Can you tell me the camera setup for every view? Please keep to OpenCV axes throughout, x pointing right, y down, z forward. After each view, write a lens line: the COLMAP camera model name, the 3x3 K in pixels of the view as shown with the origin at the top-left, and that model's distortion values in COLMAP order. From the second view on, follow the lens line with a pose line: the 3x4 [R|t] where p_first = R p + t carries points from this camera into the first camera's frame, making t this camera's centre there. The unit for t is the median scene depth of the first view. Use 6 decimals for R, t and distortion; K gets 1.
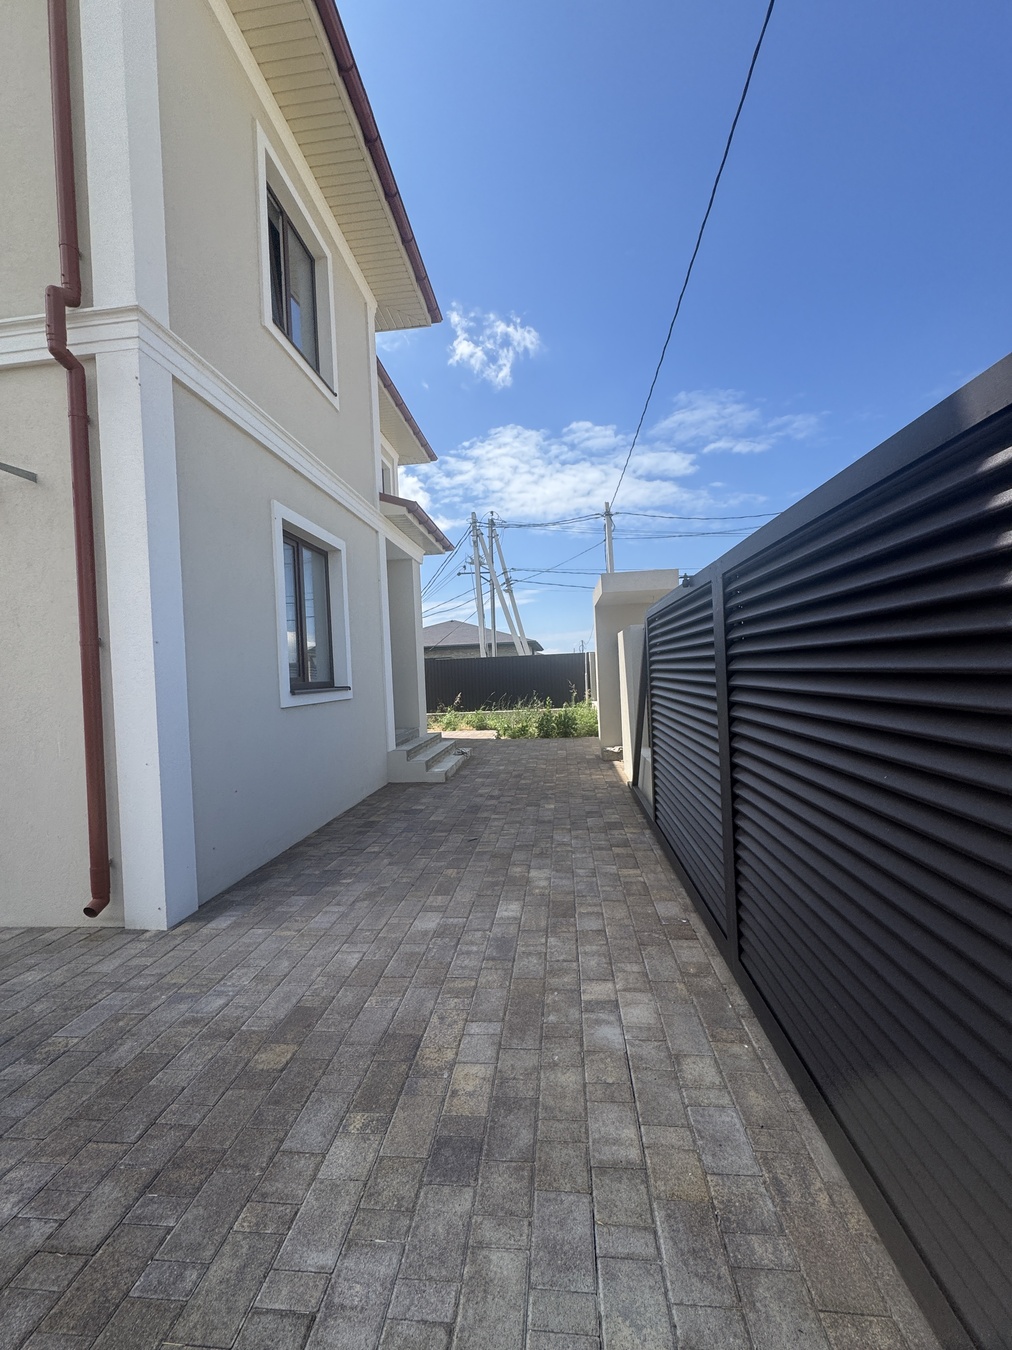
lens RADIAL K [[537.1, 0, 508.0], [0, 537.1, 673.5], [0, 0, 1]] dist [-0.004264, 0.000916]
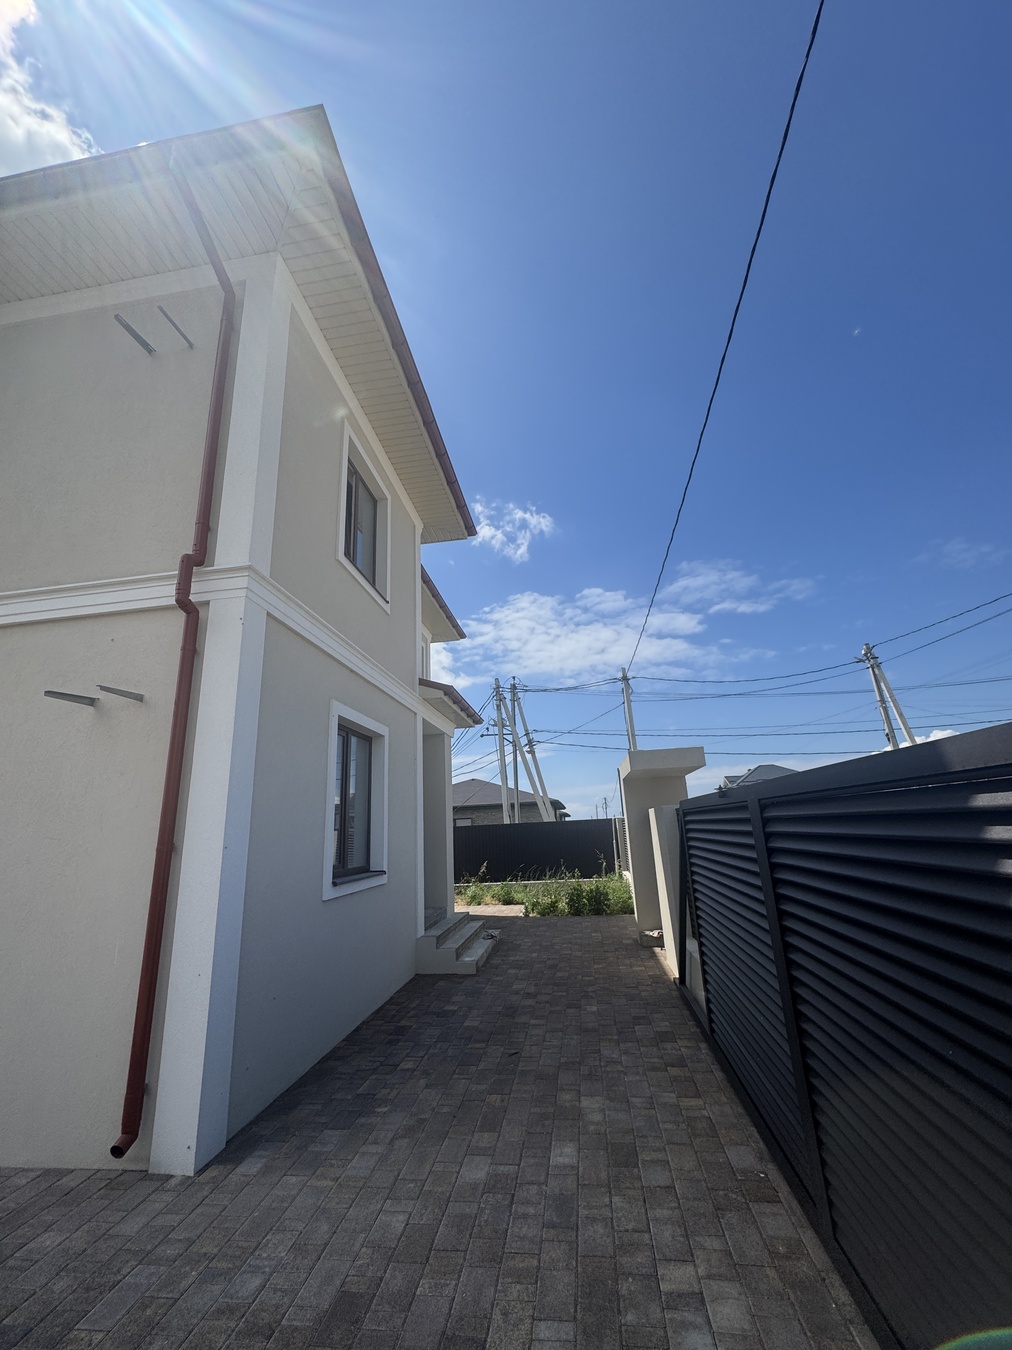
lens RADIAL K [[537.1, 0, 508.5], [0, 537.1, 675.8], [0, 0, 1]] dist [-0.004264, 0.000916]
pose [[0.999387, -0.012781, -0.032581, -0.021337], [0.003296, 0.961171, -0.275933, -0.037217], [0.034843, 0.275657, 0.960624, -0.041466]]
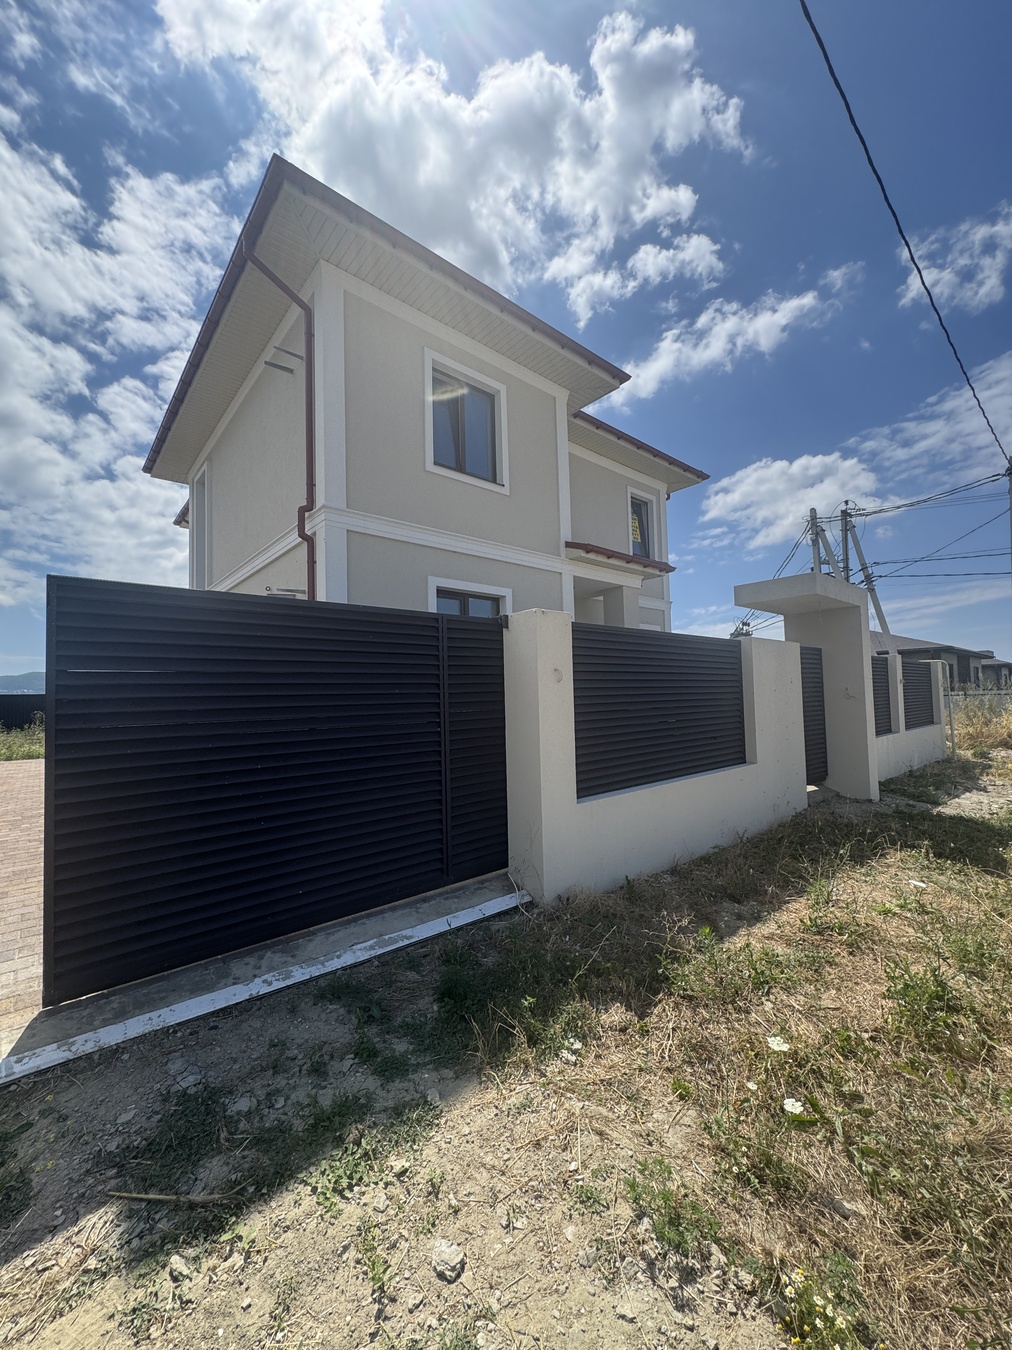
lens RADIAL K [[537.1, 0, 509.6], [0, 537.1, 678.1], [0, 0, 1]] dist [-0.004264, 0.000916]
pose [[0.731288, -0.000593, -0.682068, 0.499687], [-0.009447, 0.999895, -0.010998, 0.000339], [0.682003, 0.014486, 0.731206, -0.008637]]
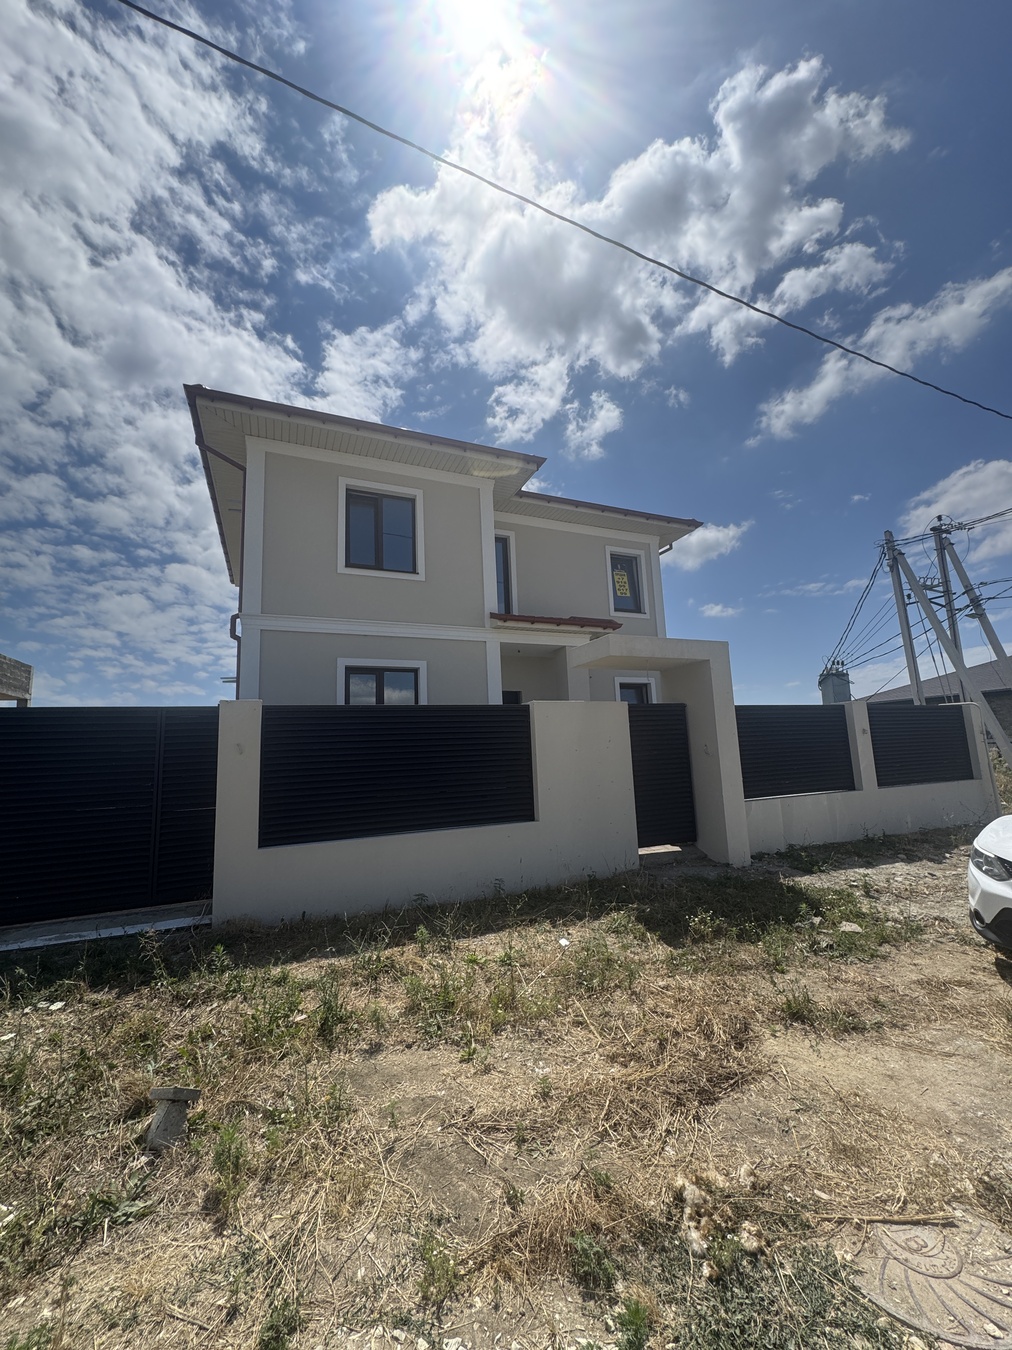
lens RADIAL K [[537.1, 0, 507.1], [0, 537.1, 670.5], [0, 0, 1]] dist [-0.004264, 0.000916]
pose [[0.486112, -0.111069, -0.866810, 0.932255], [0.015510, 0.992831, -0.118518, -0.018923], [0.873759, 0.044169, 0.484349, 0.347105]]
